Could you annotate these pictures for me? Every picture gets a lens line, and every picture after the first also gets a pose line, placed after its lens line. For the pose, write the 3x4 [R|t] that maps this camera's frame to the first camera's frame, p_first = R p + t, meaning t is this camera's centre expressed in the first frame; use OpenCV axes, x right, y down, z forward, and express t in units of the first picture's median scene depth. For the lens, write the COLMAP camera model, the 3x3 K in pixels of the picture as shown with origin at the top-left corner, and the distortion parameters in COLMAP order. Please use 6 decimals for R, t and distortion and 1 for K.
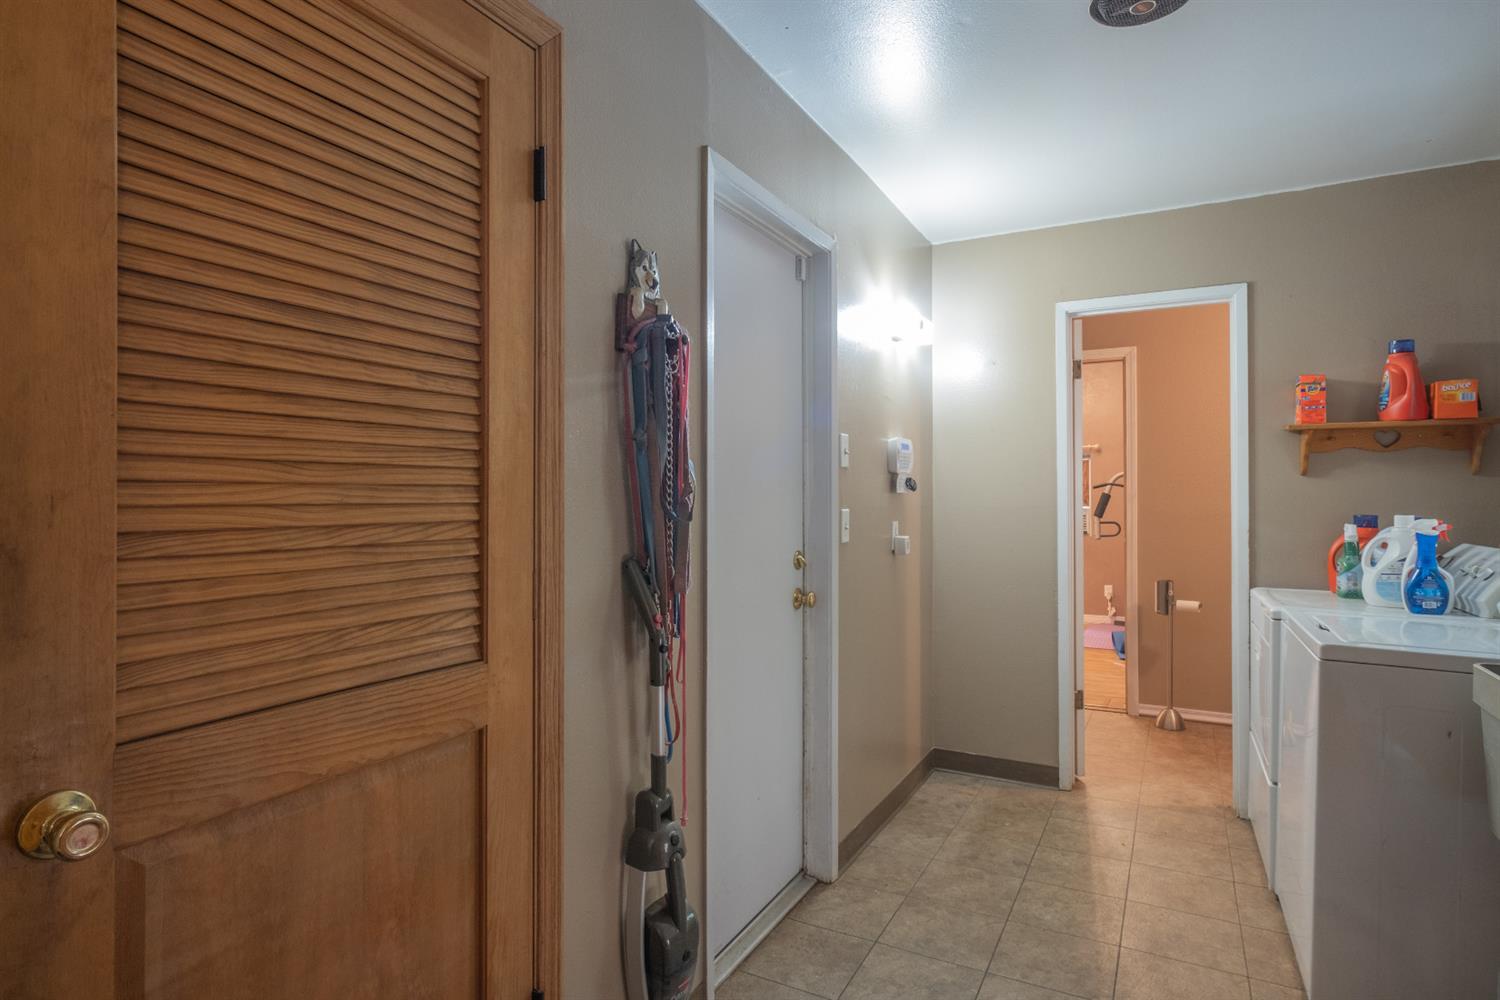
lens RADIAL K [[772.9, 0, 755.4], [0, 772.9, 498.9], [0, 0, 1]] dist [-0.005575, 0.000466]
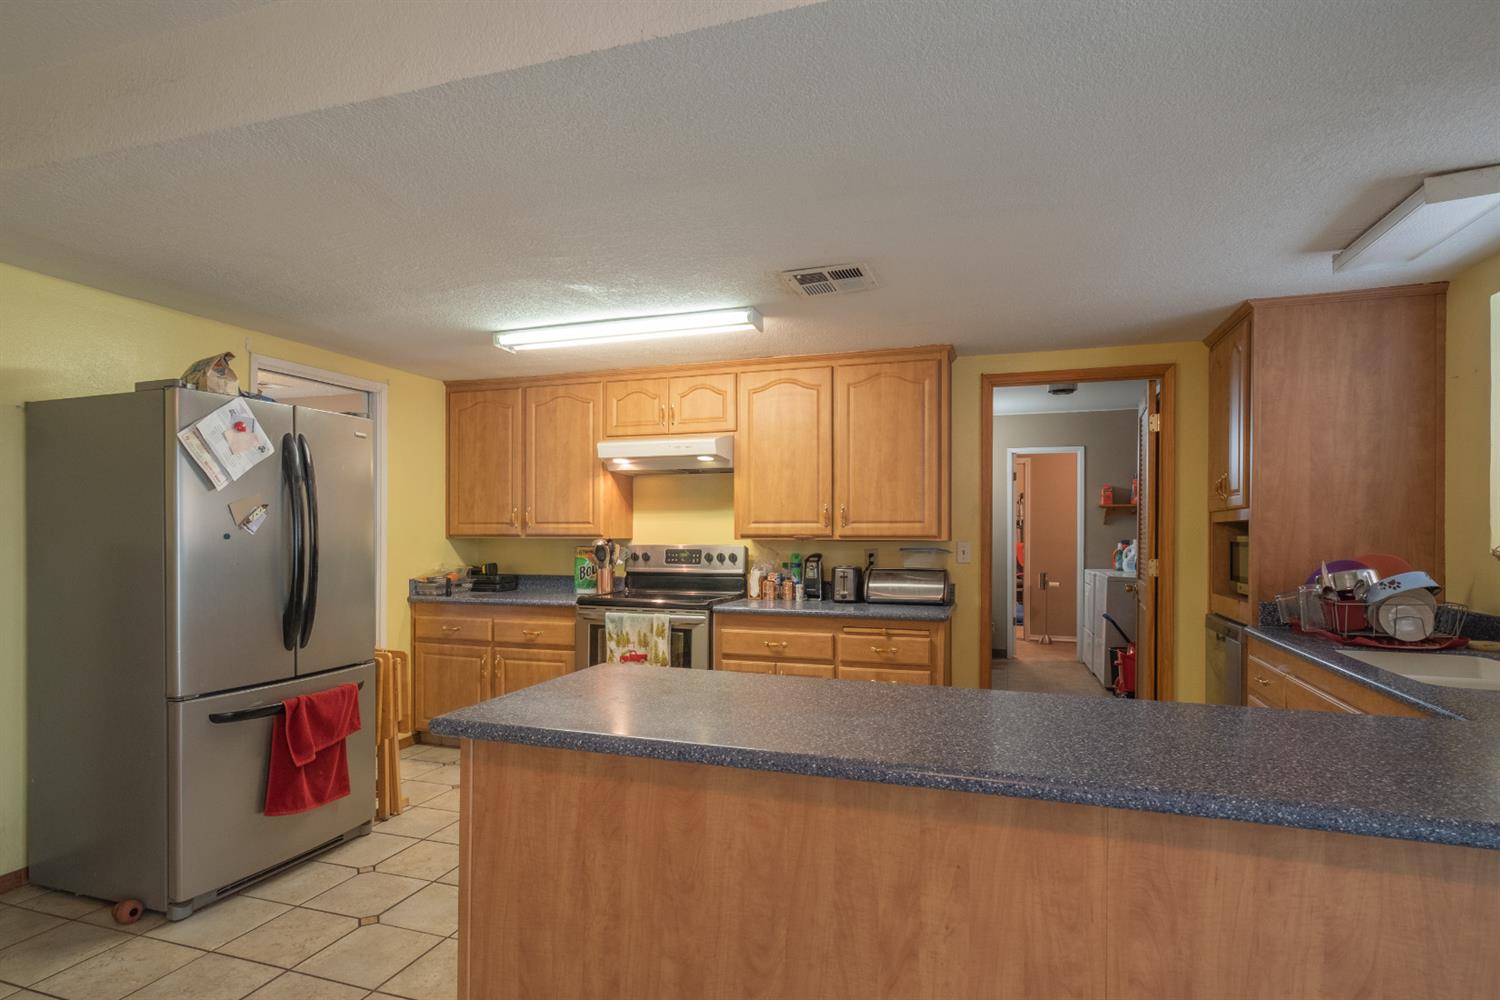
lens RADIAL K [[772.9, 0, 730.4], [0, 772.9, 532.8], [0, 0, 1]] dist [-0.005575, 0.000466]
pose [[0.987402, 0.004002, 0.158181, -0.910377], [-0.004478, 0.999986, 0.002651, -0.004116], [-0.158168, -0.003326, 0.987407, -1.322060]]
